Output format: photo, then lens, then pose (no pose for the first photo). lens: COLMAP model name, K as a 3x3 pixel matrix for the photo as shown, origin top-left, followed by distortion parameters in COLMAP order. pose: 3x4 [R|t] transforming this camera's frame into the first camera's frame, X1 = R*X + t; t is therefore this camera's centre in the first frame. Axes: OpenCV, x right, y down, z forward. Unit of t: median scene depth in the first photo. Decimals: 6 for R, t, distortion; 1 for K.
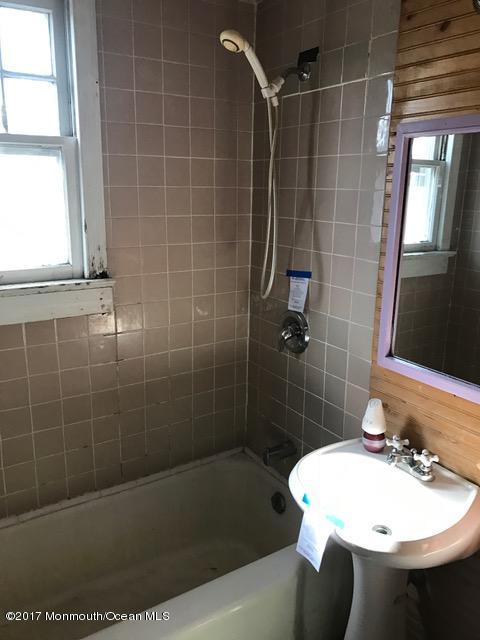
lens RADIAL K [[524.4, 0, 240.0], [0, 524.4, 320.0], [0, 0, 1]] dist [0.026659, -0.005952]
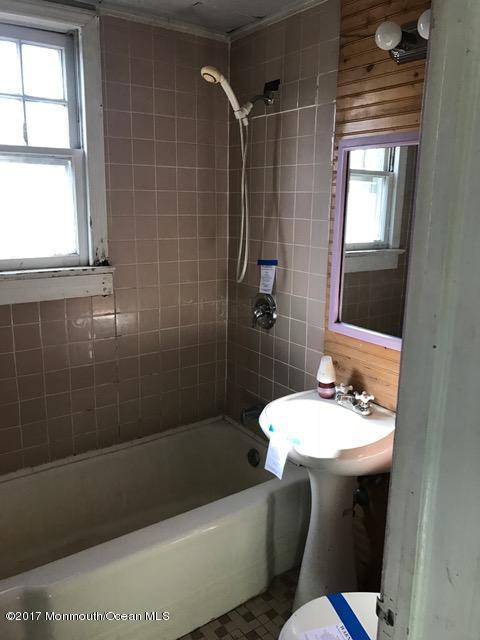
lens RADIAL K [[527.9, 0, 244.6], [0, 527.9, 319.8], [0, 0, 1]] dist [0.074158, -0.117709]
pose [[0.998866, -0.010064, 0.046526, 0.000809], [0.011437, 0.999504, -0.029346, 0.089202], [-0.046208, 0.029845, 0.998486, -0.240677]]
